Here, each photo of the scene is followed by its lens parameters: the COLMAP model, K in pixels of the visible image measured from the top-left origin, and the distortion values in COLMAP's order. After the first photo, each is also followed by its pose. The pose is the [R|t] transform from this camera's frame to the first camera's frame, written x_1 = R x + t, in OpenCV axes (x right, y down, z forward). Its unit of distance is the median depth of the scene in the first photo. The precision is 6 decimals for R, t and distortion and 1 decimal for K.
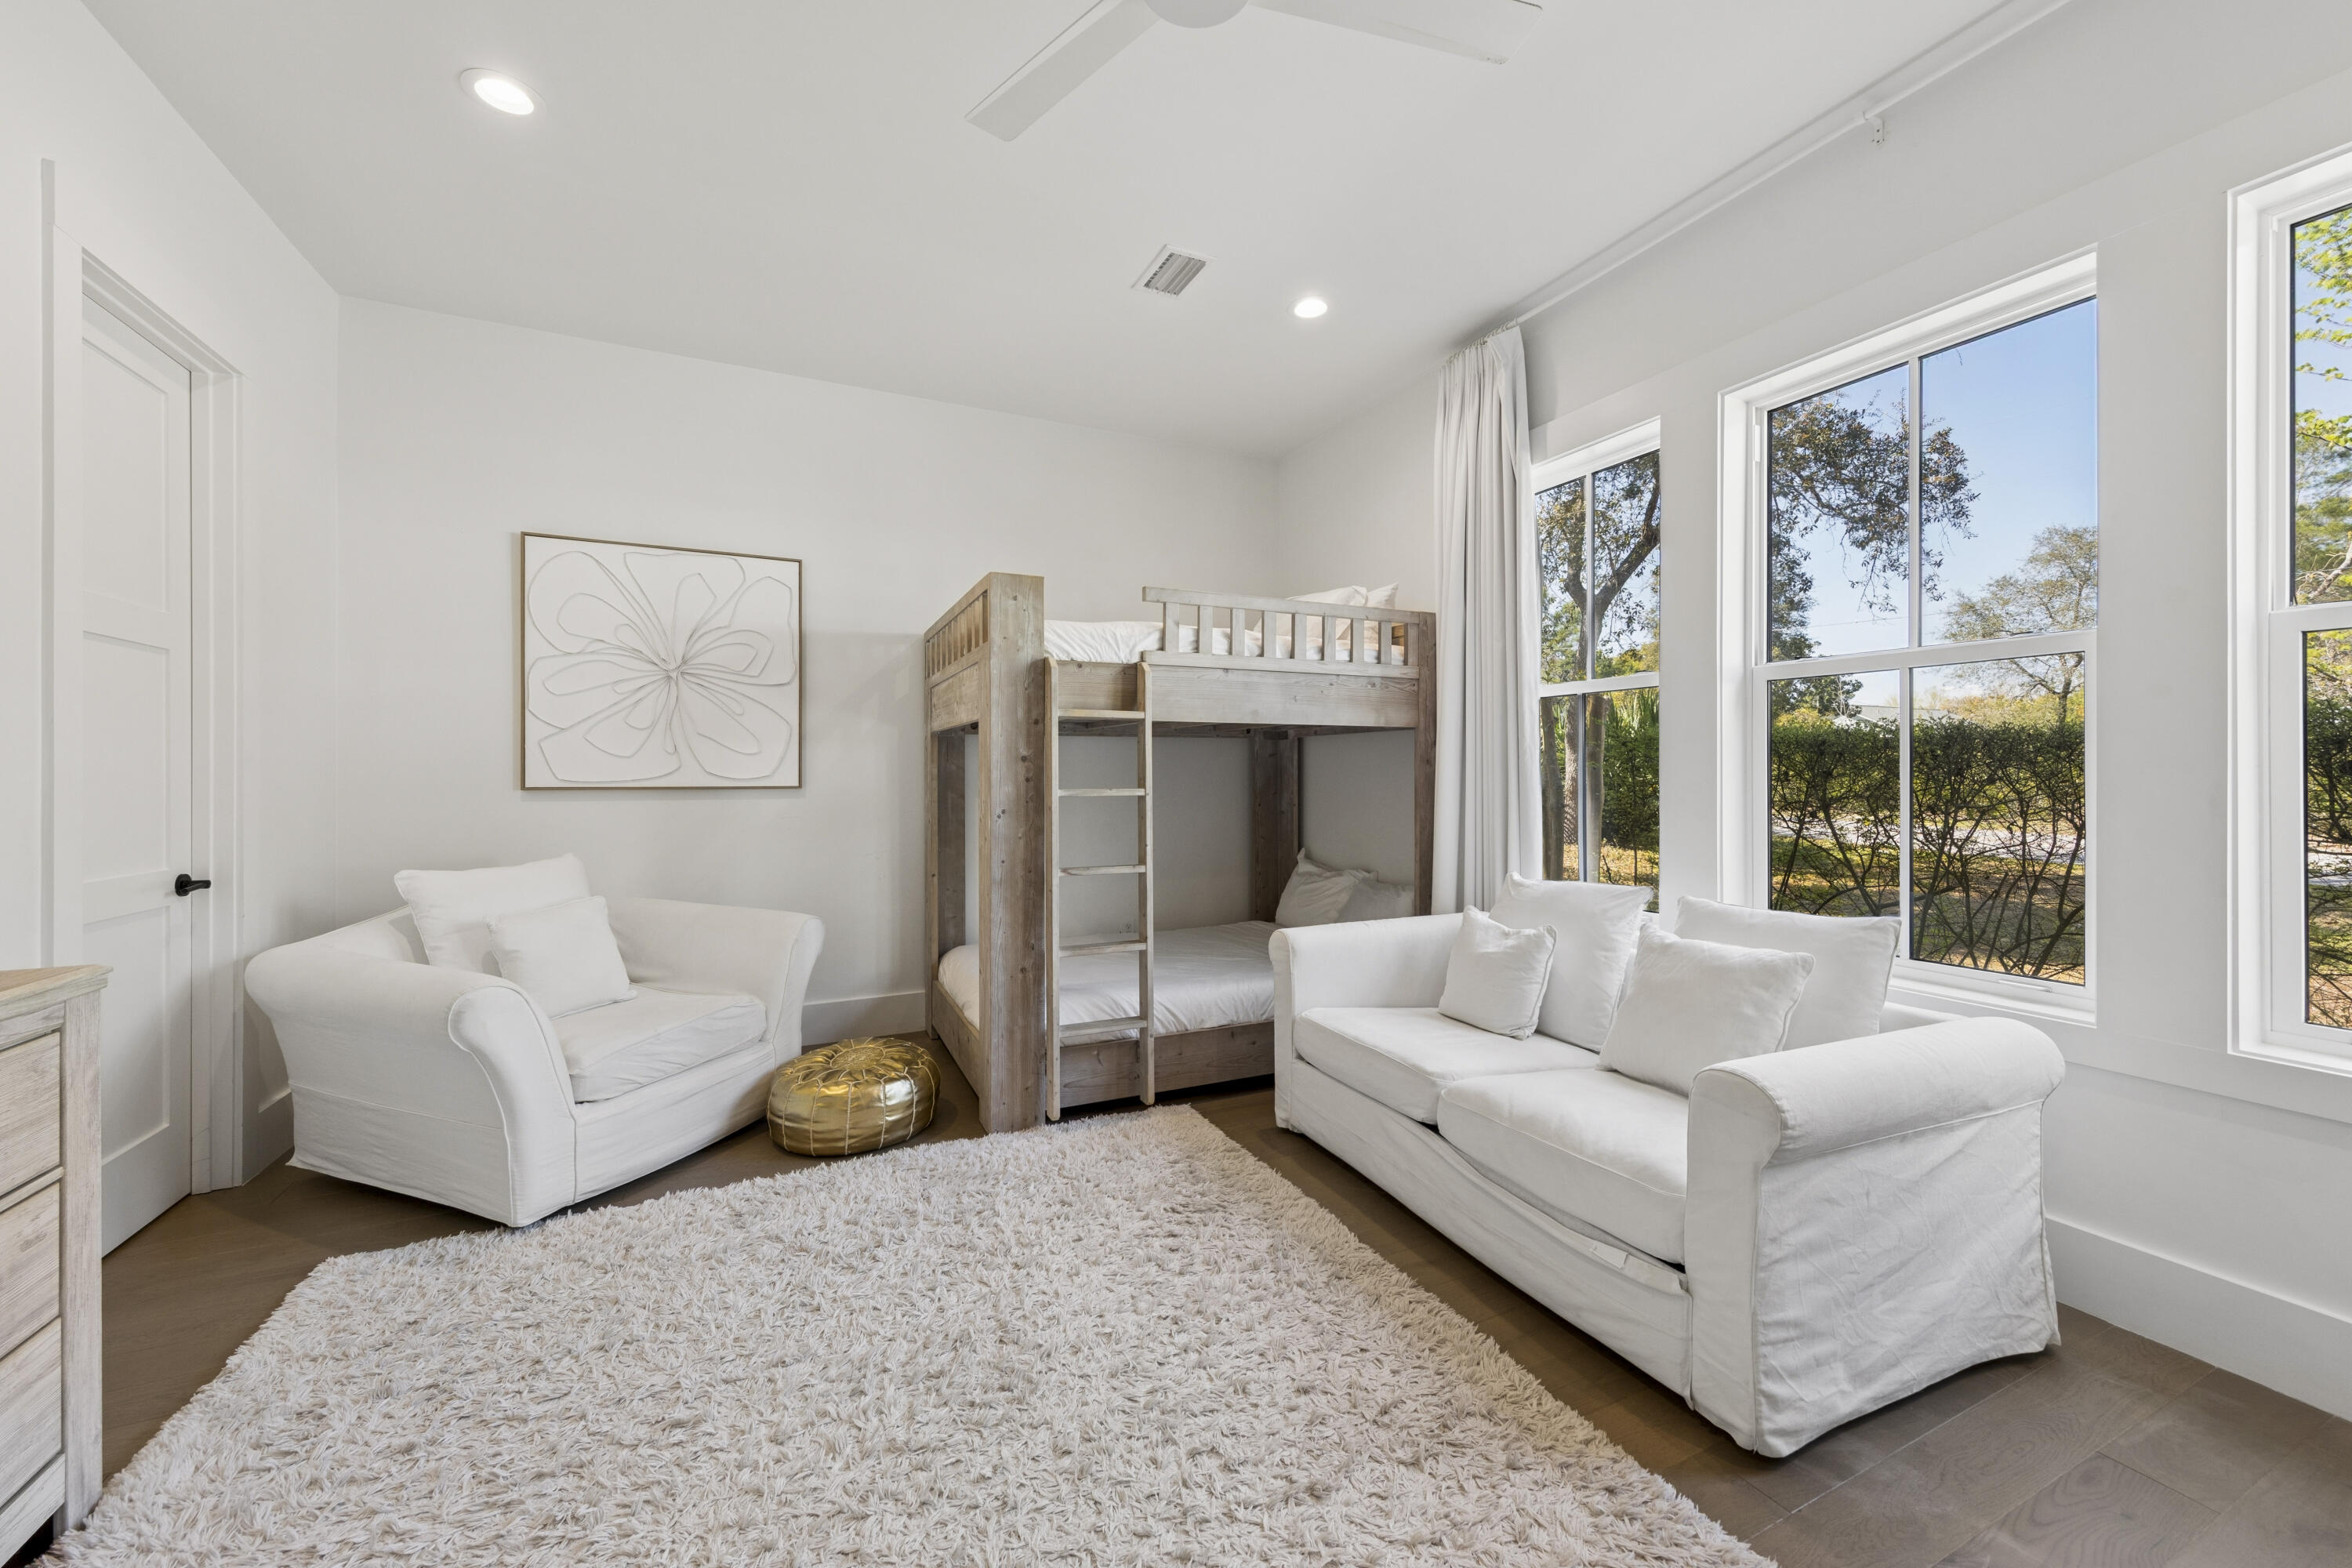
lens RADIAL K [[885.3, 0, 1173.0], [0, 885.3, 773.9], [0, 0, 1]] dist [0.002801, -0.000002]
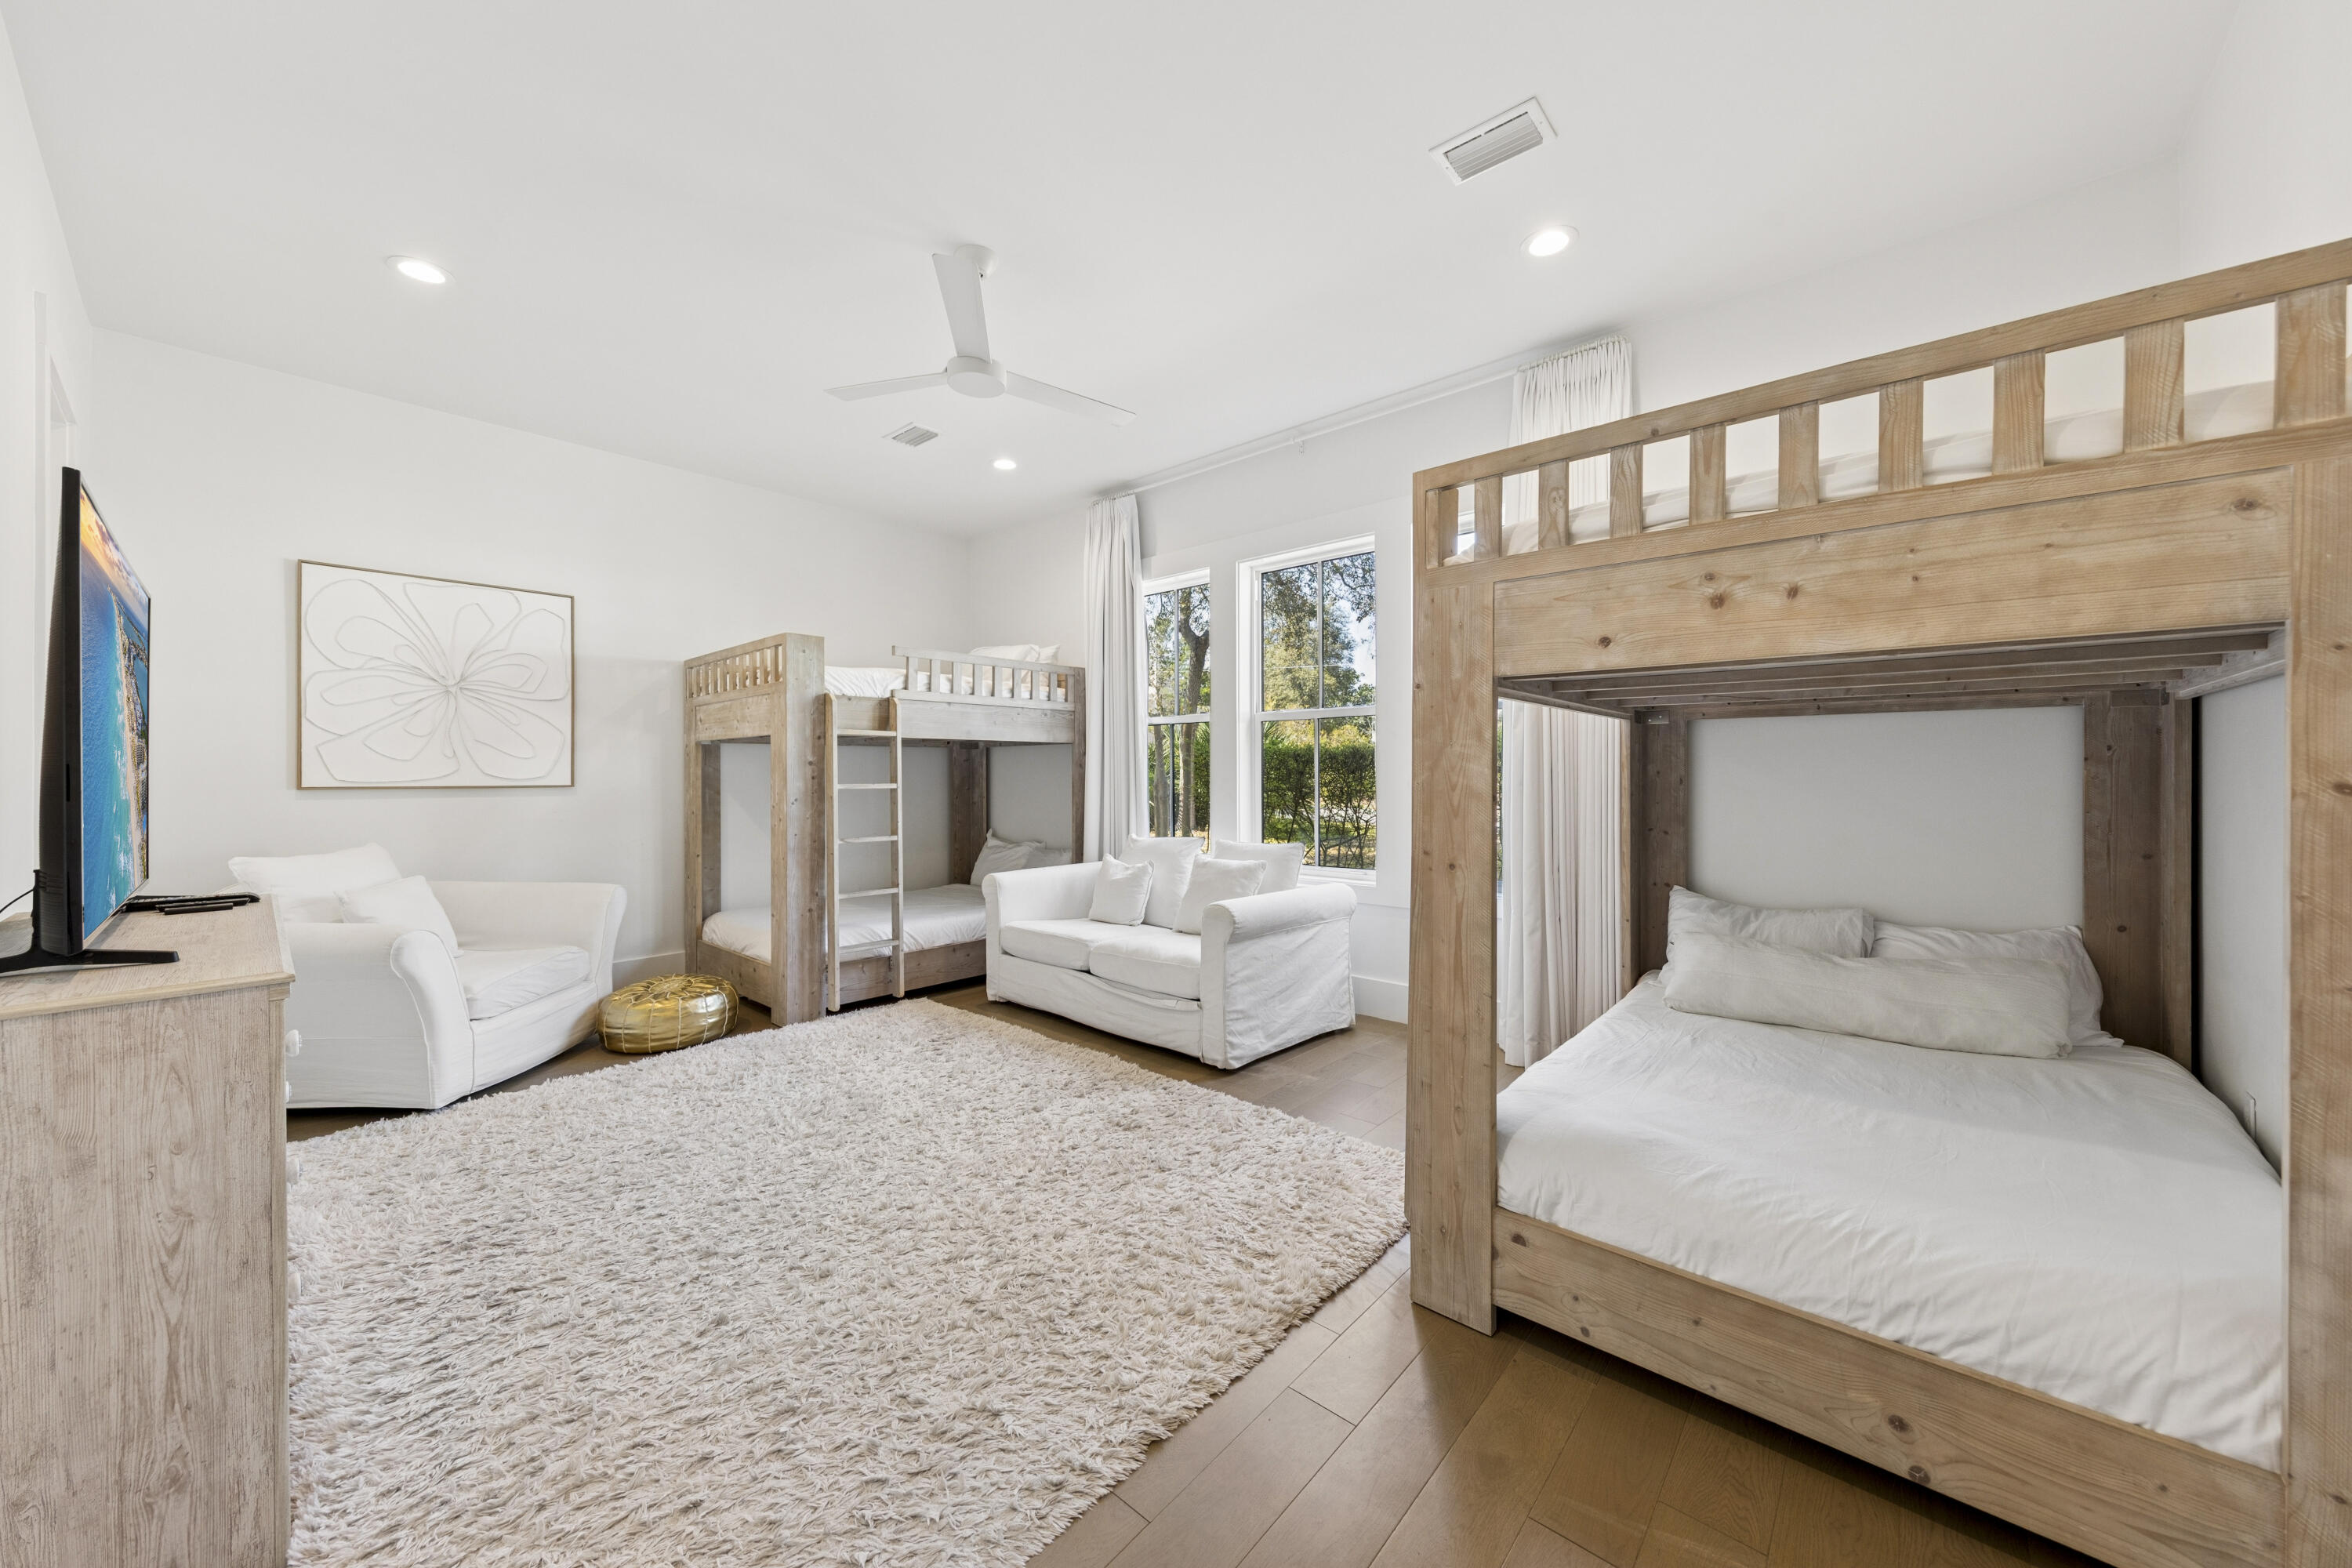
lens RADIAL K [[831.5, 0, 1189.5], [0, 831.5, 774.1], [0, 0, 1]] dist [-0.002229, -0.000257]
pose [[0.913308, -0.002611, 0.407261, -0.155847], [0.003666, 0.999992, -0.001810, 0.005483], [-0.407252, 0.003146, 0.913310, -0.482739]]
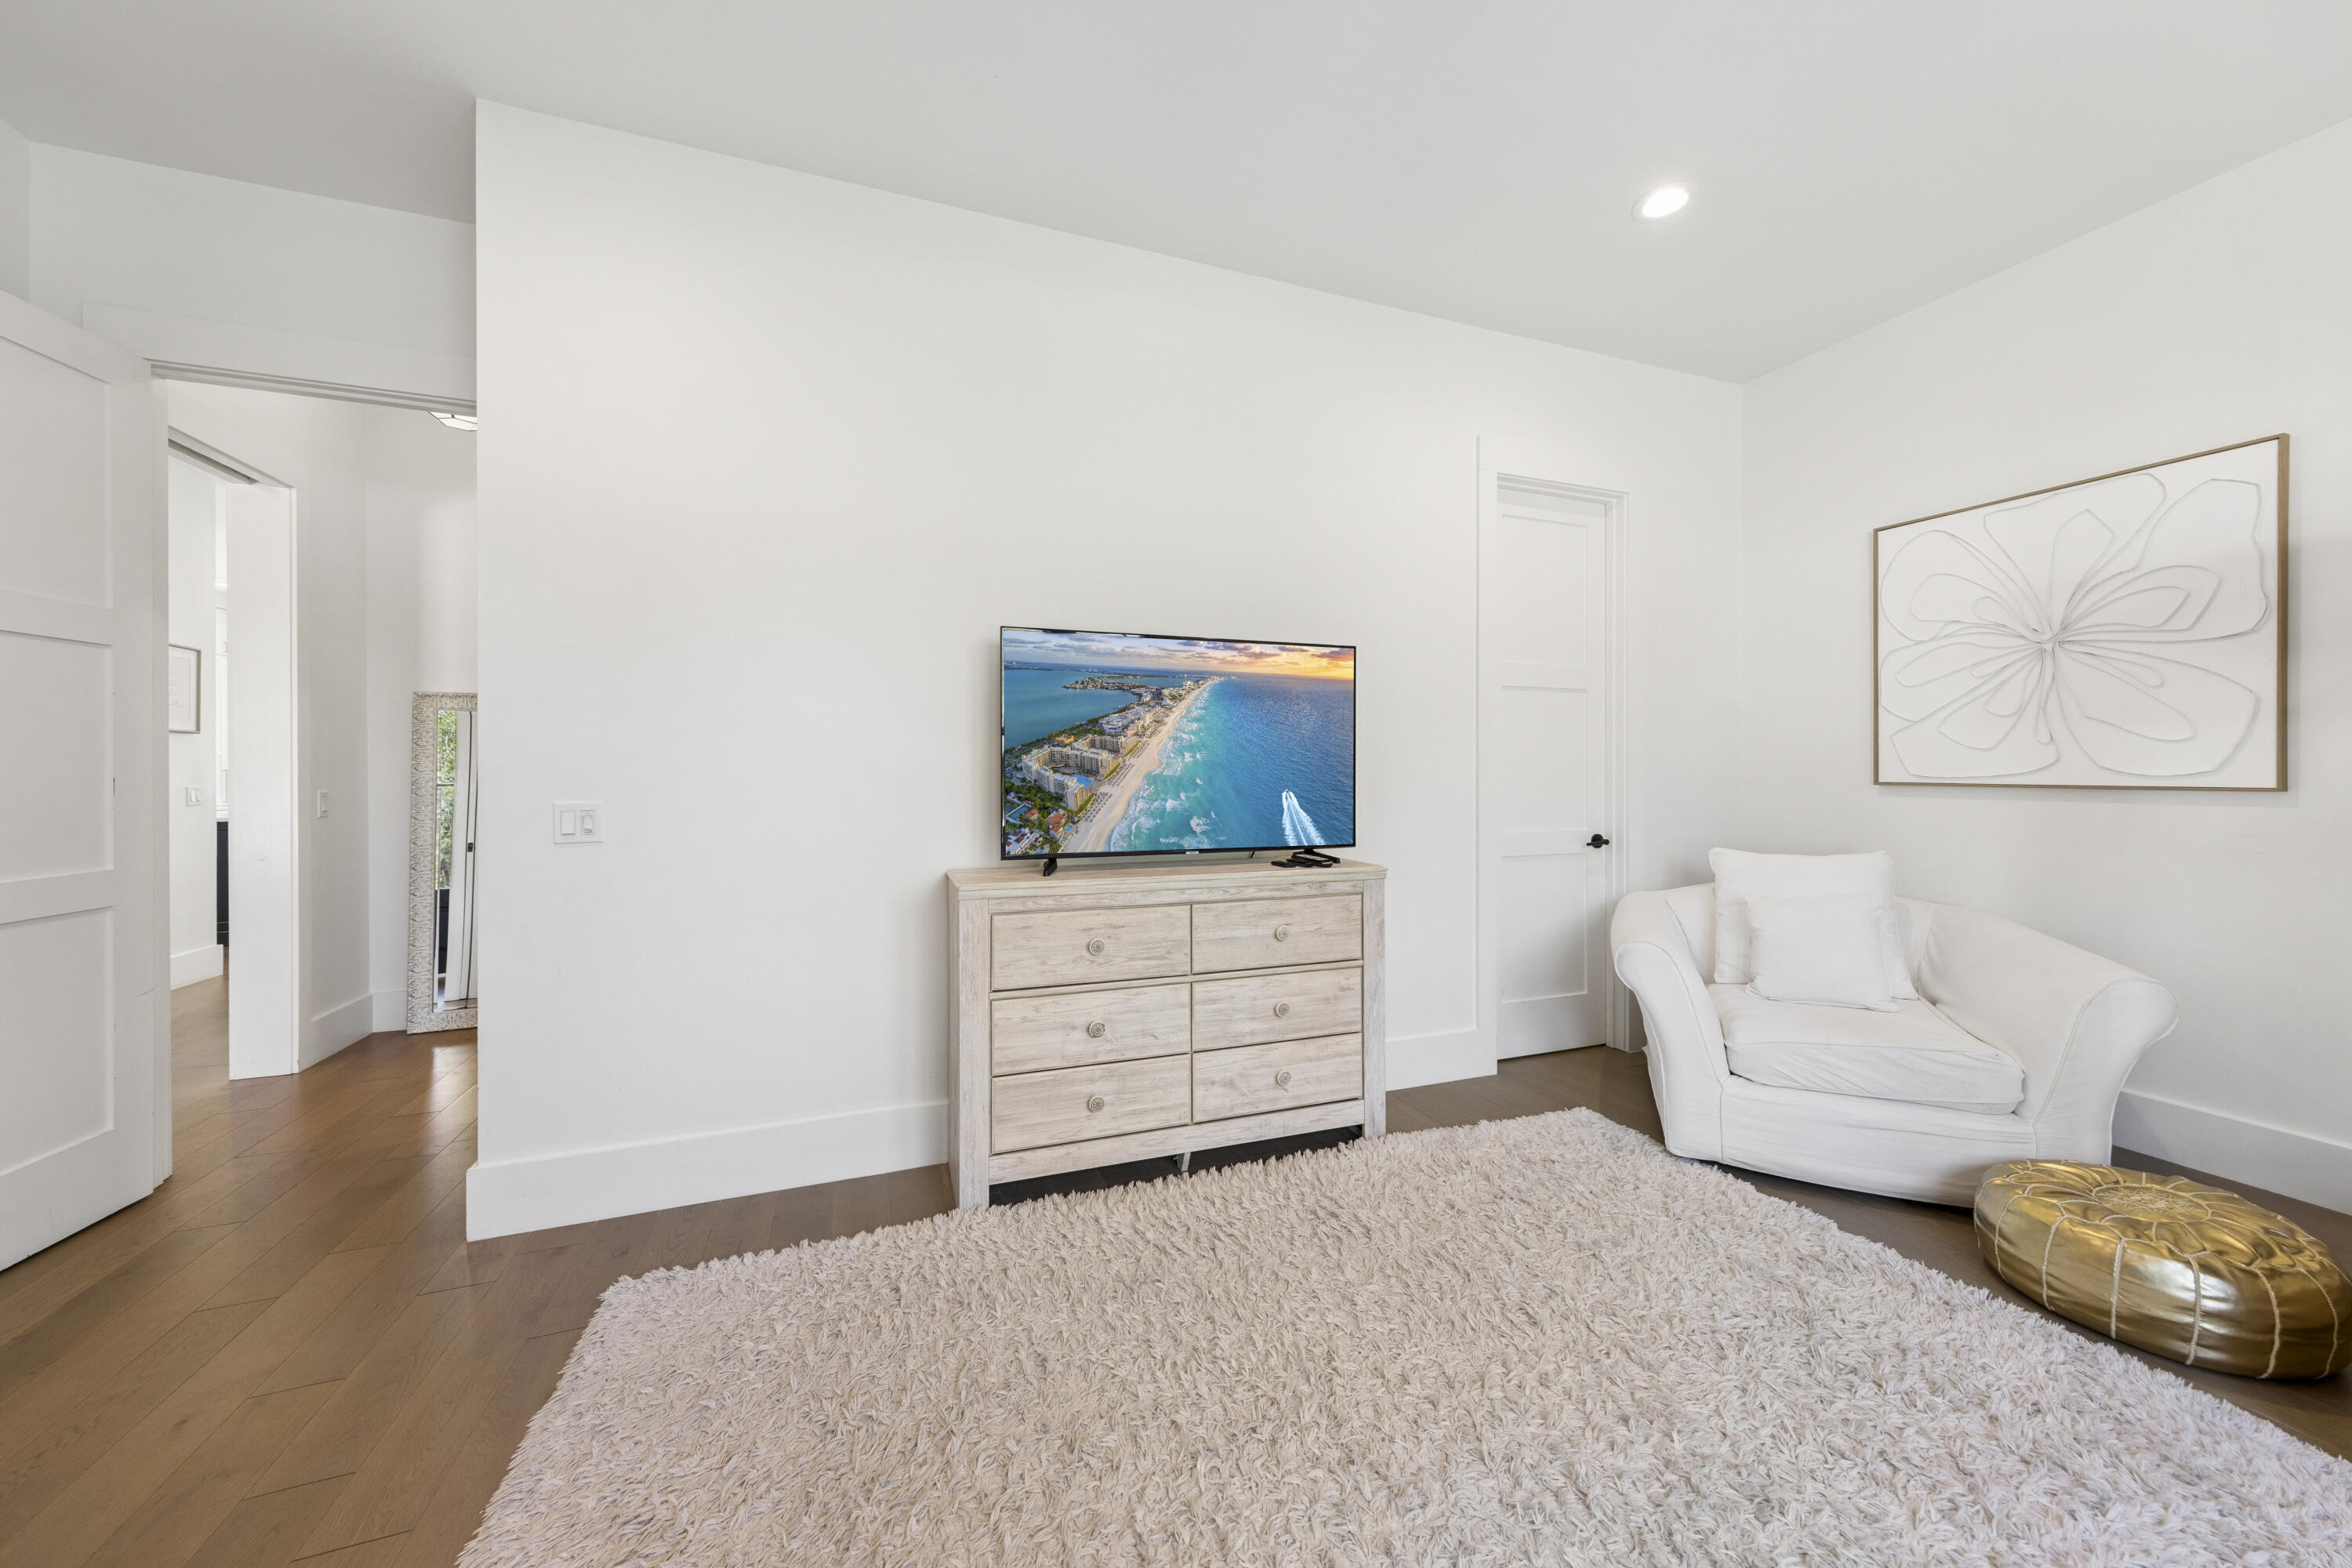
lens RADIAL K [[831.5, 0, 1189.5], [0, 831.5, 774.1], [0, 0, 1]] dist [-0.002229, -0.000257]
pose [[-0.084574, 0.006162, -0.996398, 0.321955], [0.000657, 0.999981, 0.006128, -0.000288], [0.996417, -0.000137, -0.084576, 0.352236]]
